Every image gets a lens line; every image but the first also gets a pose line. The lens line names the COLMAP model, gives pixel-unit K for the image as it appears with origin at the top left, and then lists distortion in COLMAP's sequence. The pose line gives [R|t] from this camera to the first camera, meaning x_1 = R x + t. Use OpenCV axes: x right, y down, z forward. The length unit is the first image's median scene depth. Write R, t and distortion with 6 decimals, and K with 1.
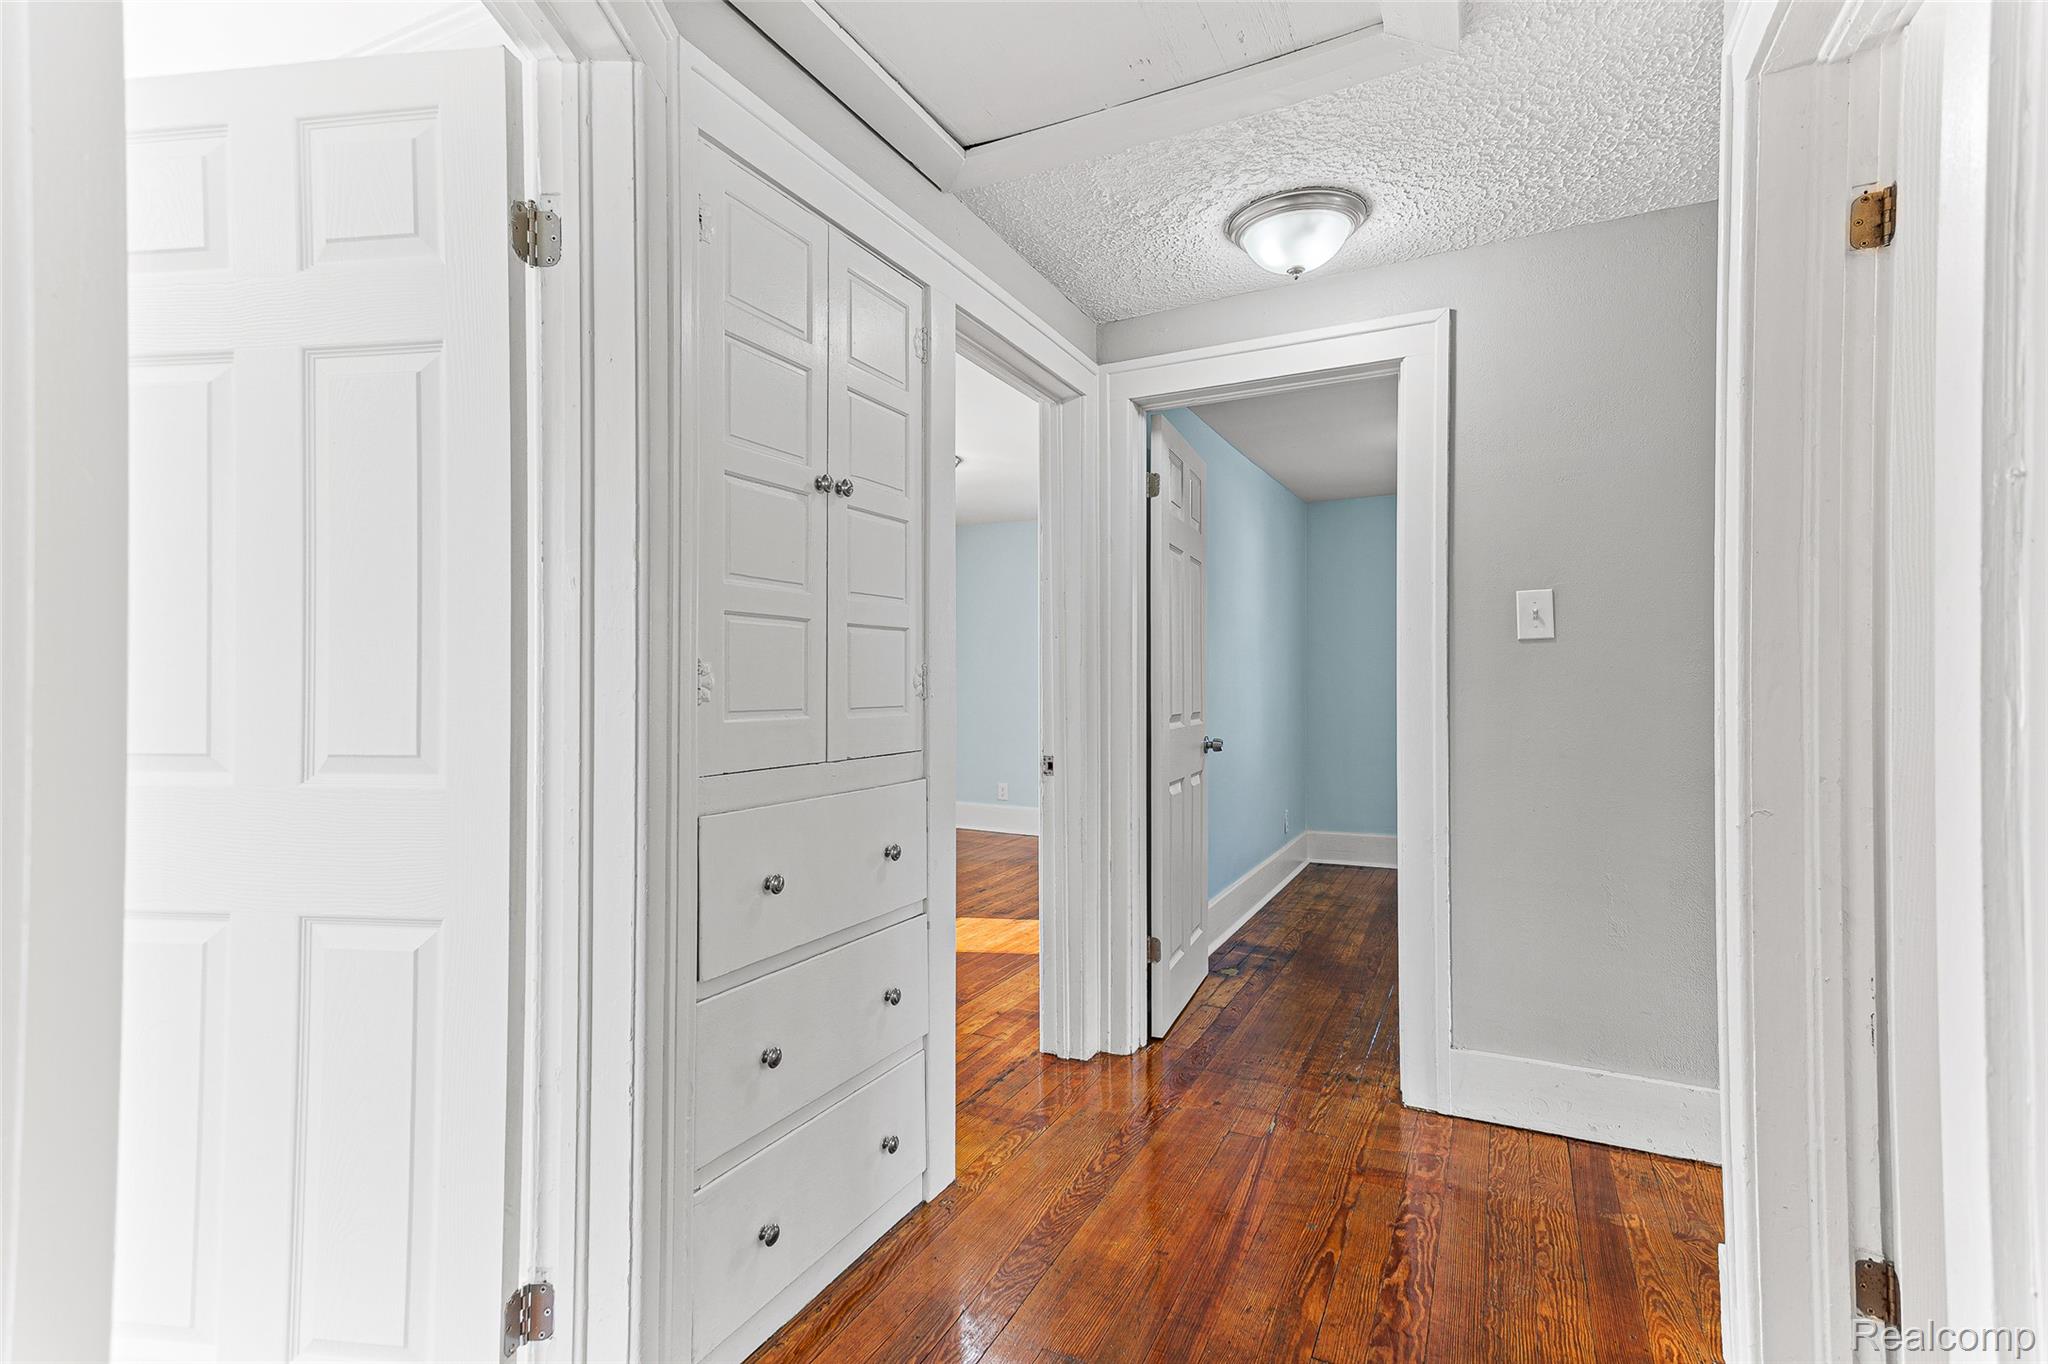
lens RADIAL K [[959.6, 0, 1017.7], [0, 959.6, 682.6], [0, 0, 1]] dist [0.025248, 0.003090]
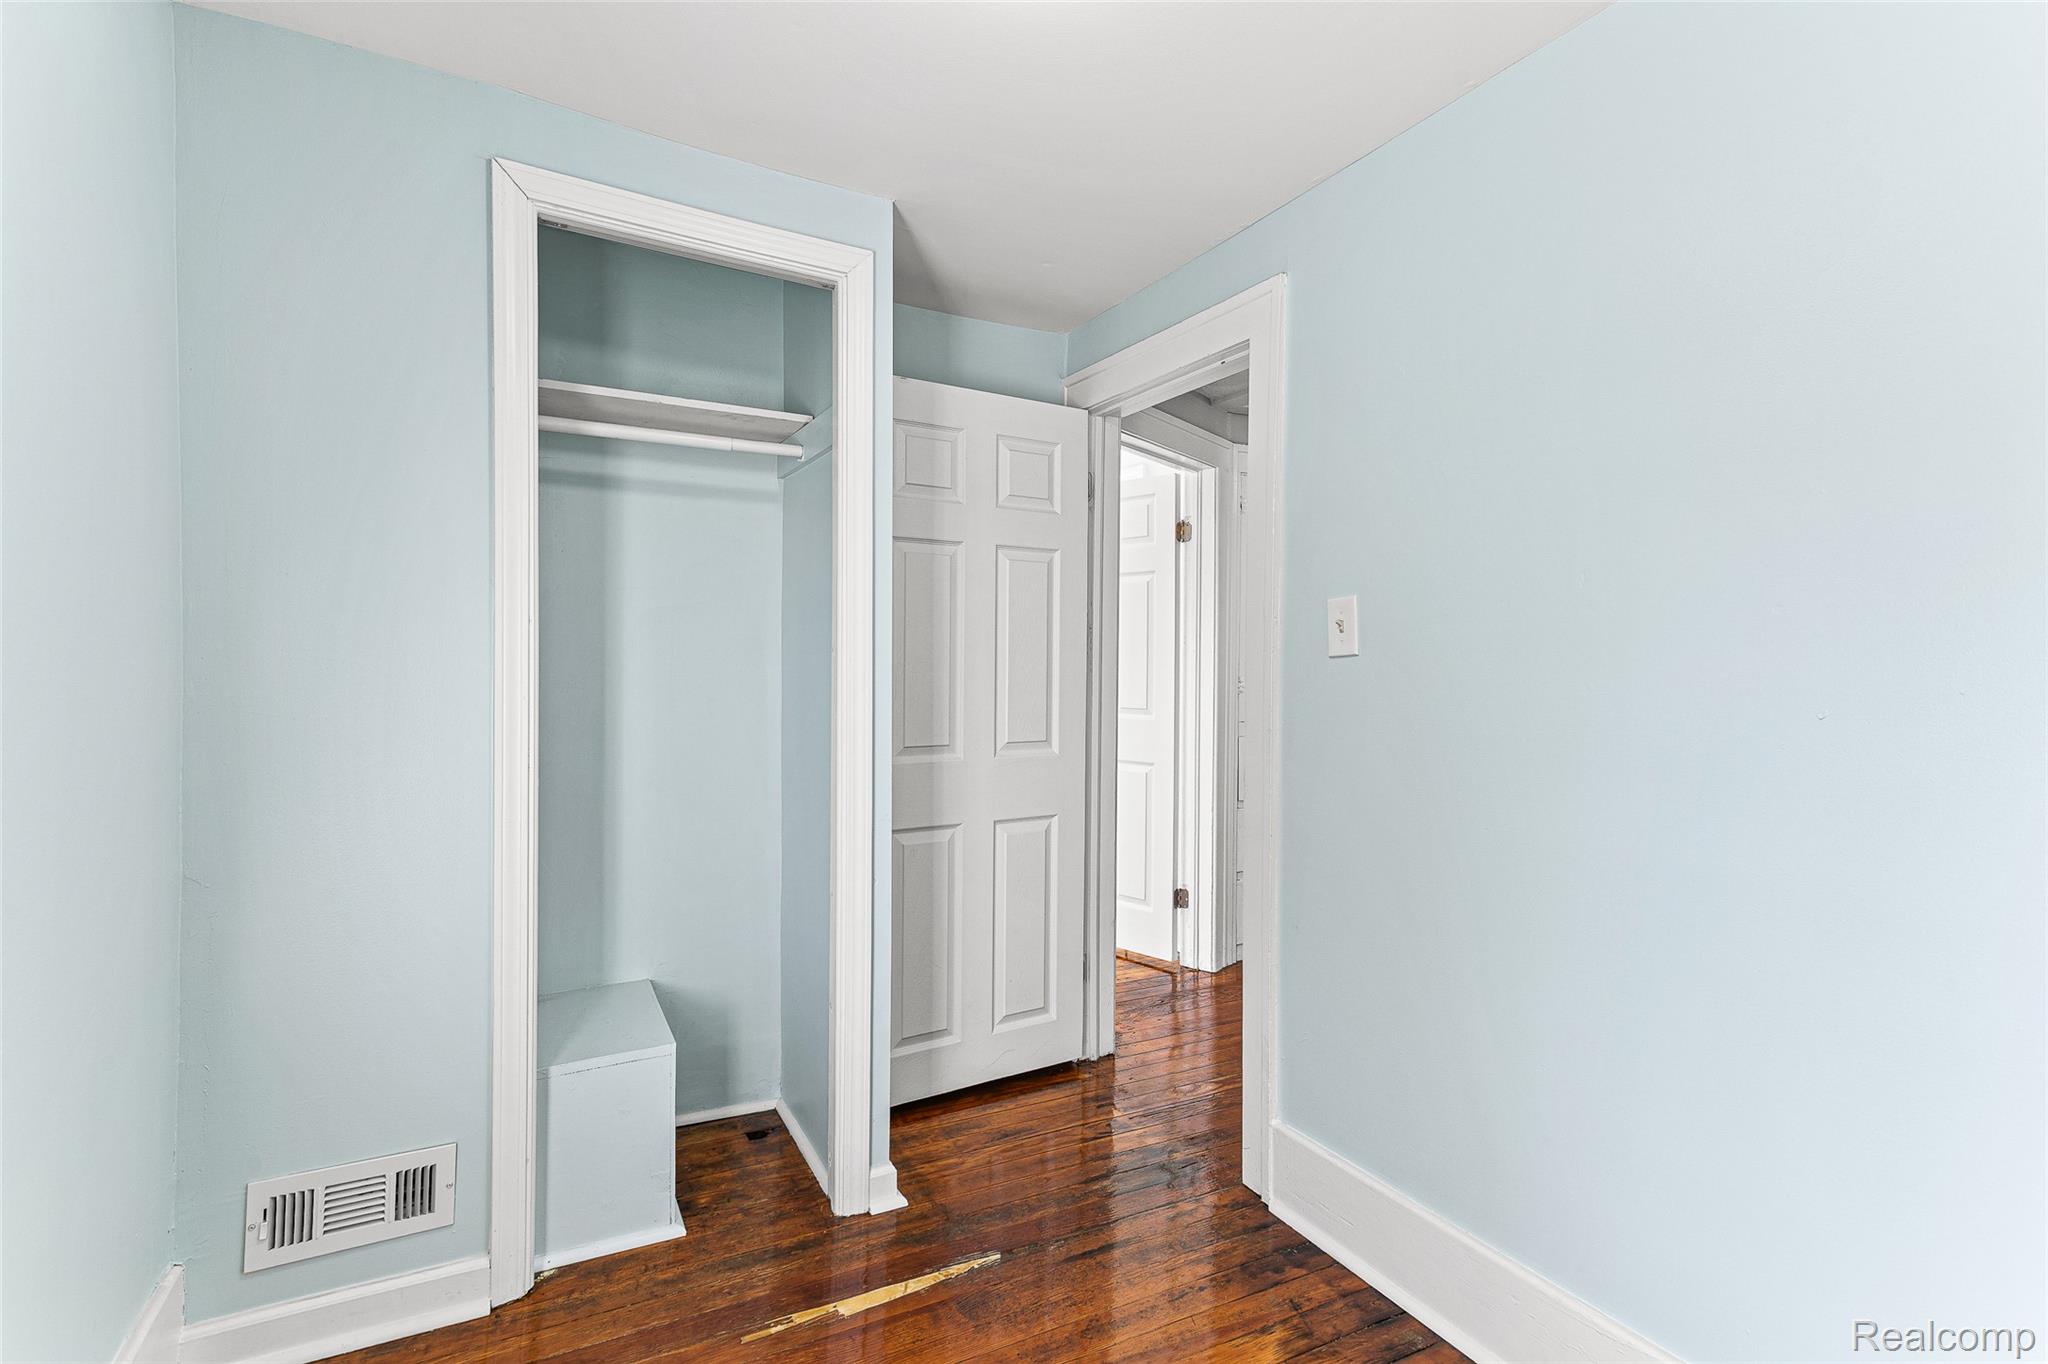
lens RADIAL K [[959.6, 0, 1018.7], [0, 959.6, 681.5], [0, 0, 1]] dist [0.025248, 0.003090]
pose [[0.819139, 0.005184, -0.573572, 0.757968], [-0.003056, 0.999984, 0.004674, -0.021897], [0.573588, -0.002076, 0.819142, -1.652579]]
